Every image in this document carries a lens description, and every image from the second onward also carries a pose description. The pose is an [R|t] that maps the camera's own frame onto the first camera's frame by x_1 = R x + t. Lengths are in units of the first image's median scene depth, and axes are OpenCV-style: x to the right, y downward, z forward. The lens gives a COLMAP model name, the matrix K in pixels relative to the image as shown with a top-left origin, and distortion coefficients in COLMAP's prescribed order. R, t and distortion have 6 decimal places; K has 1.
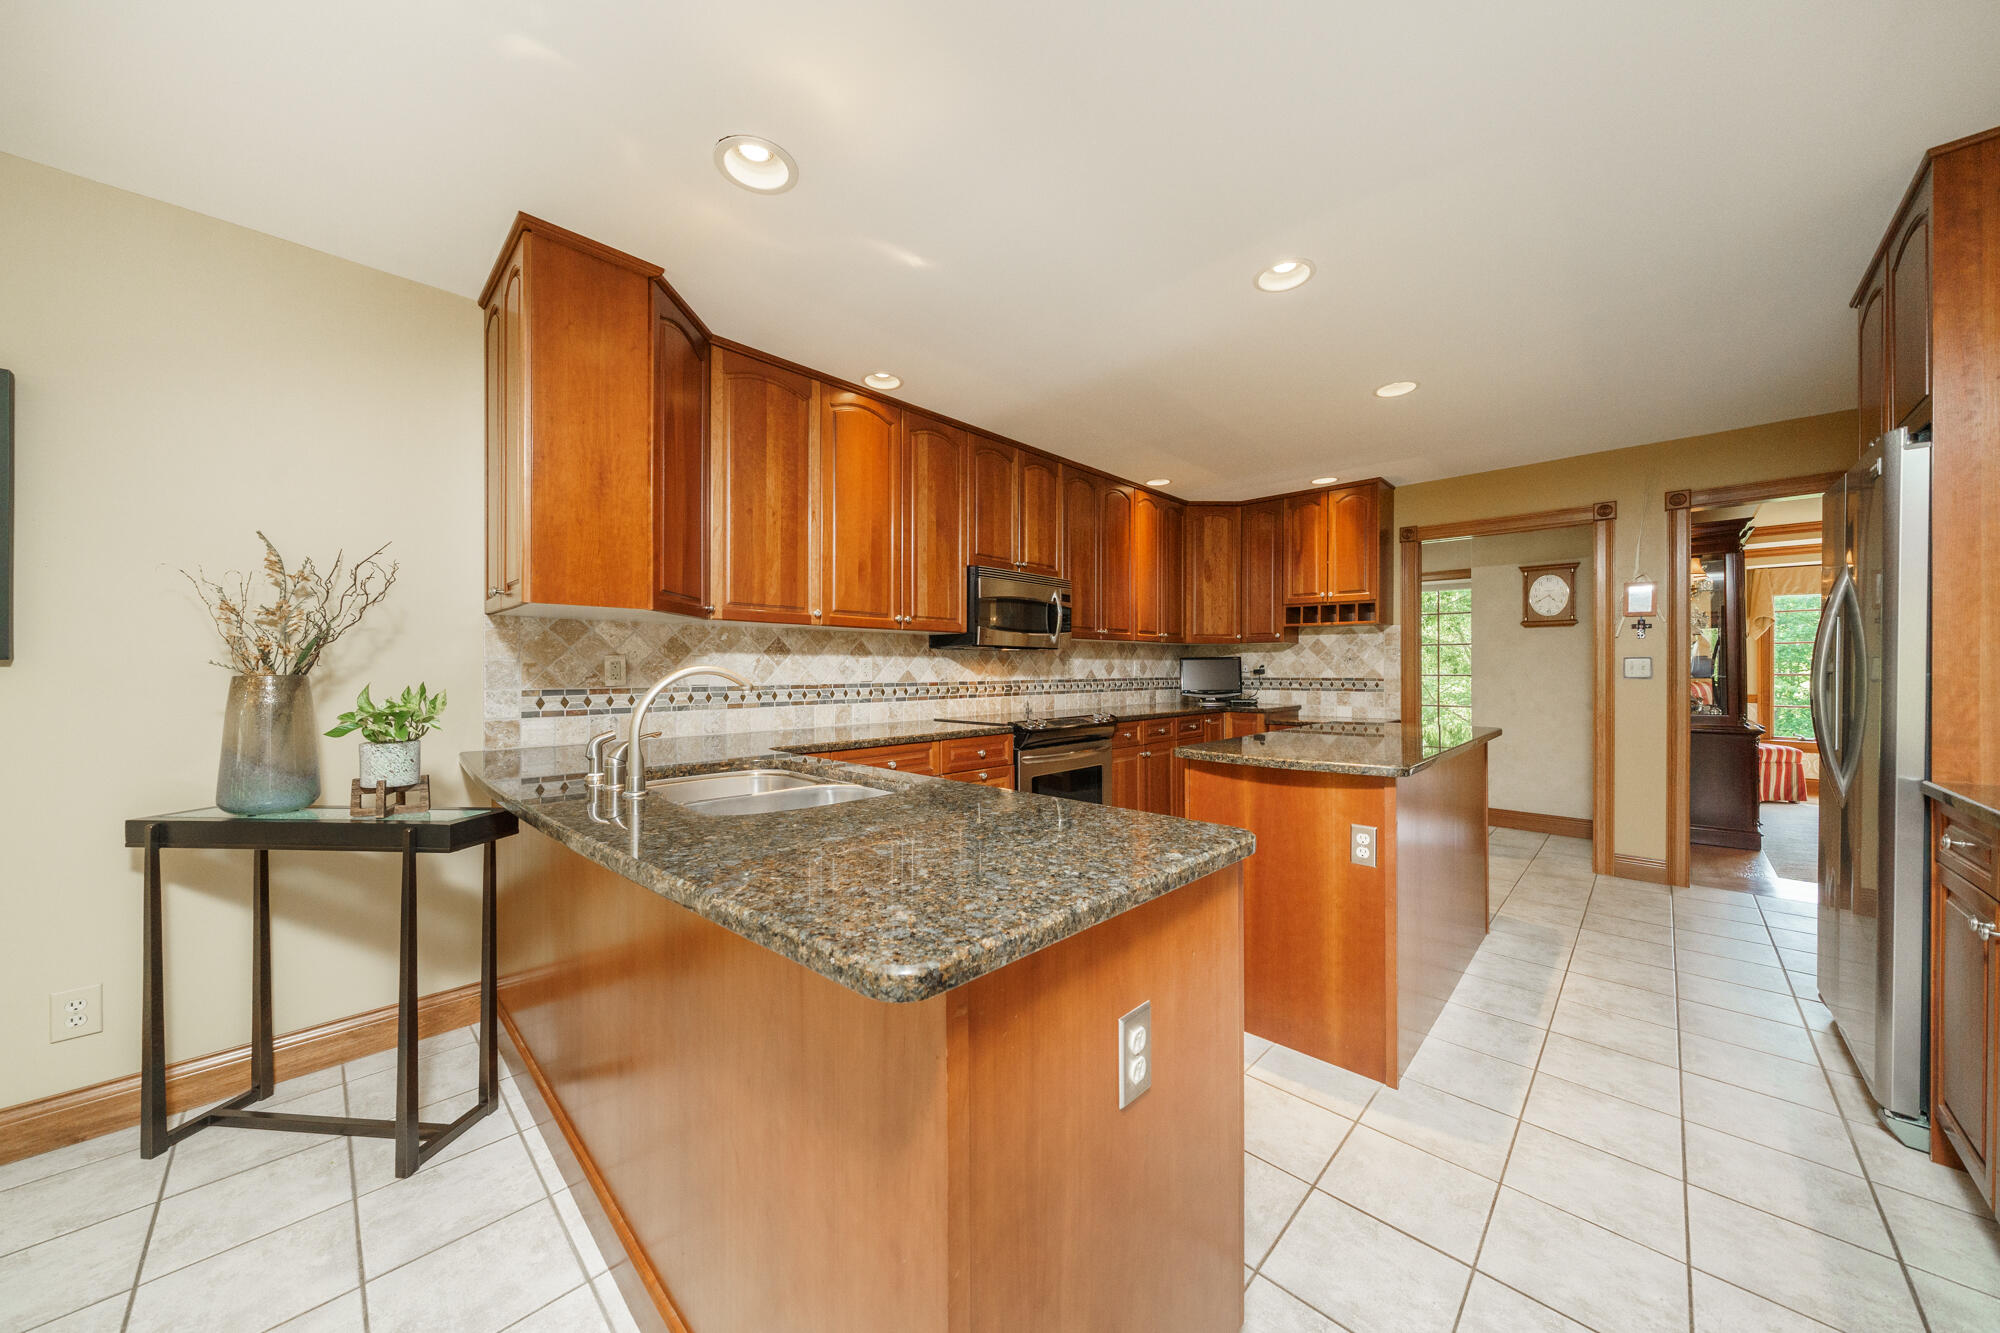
lens RADIAL K [[679.7, 0, 995.9], [0, 679.7, 670.9], [0, 0, 1]] dist [-0.000462, 0.000043]
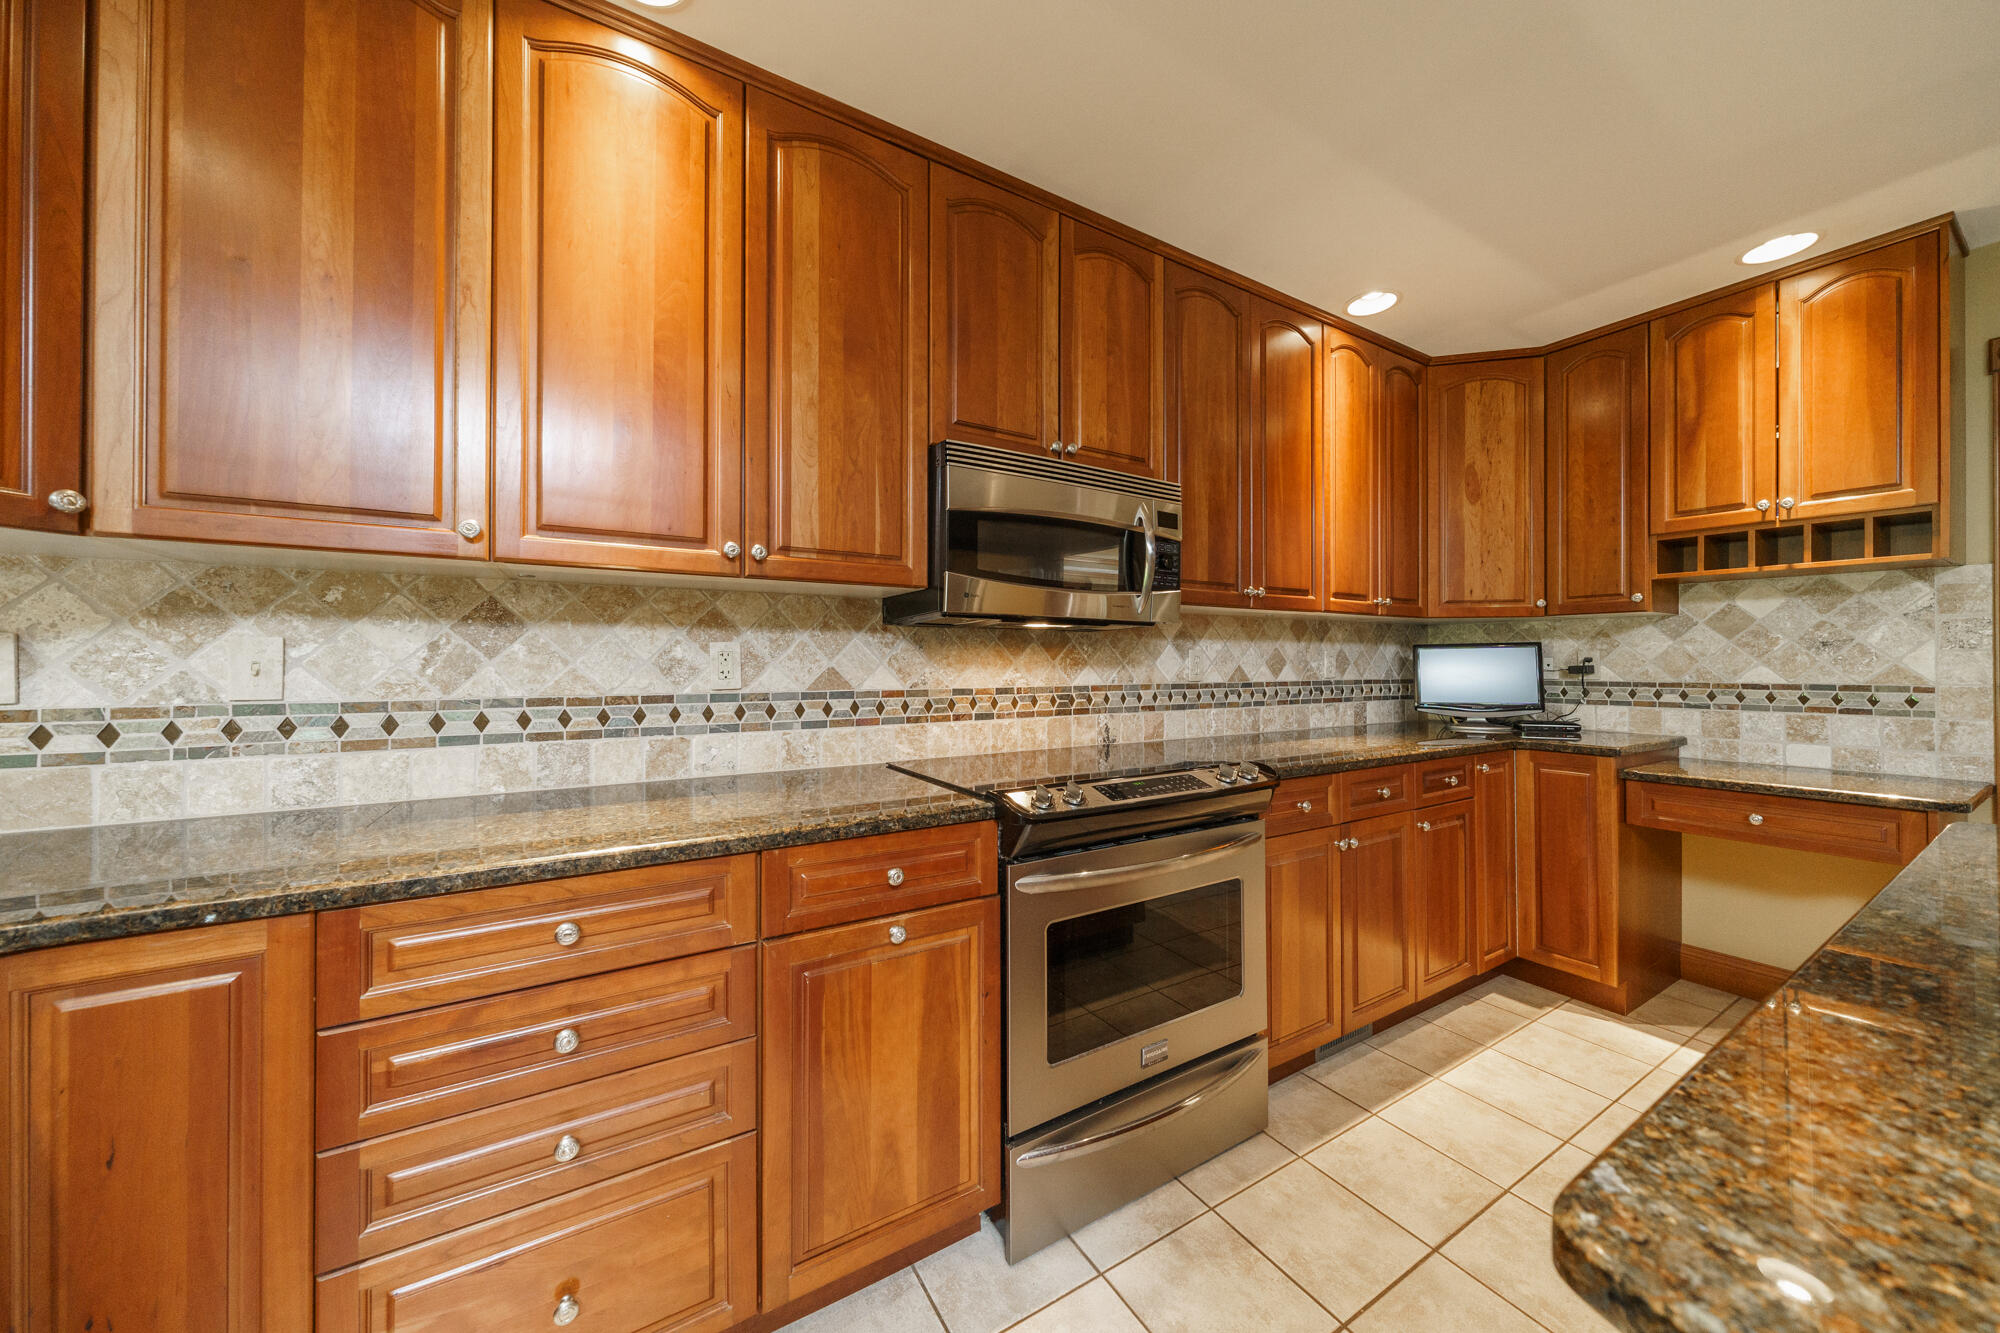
lens RADIAL K [[679.7, 0, 1000.7], [0, 679.7, 655.7], [0, 0, 1]] dist [-0.000462, 0.000043]
pose [[0.967542, -0.001391, -0.252706, 0.105595], [-0.002094, 0.999906, -0.013519, -0.002459], [0.252701, 0.013610, 0.967449, 0.473801]]
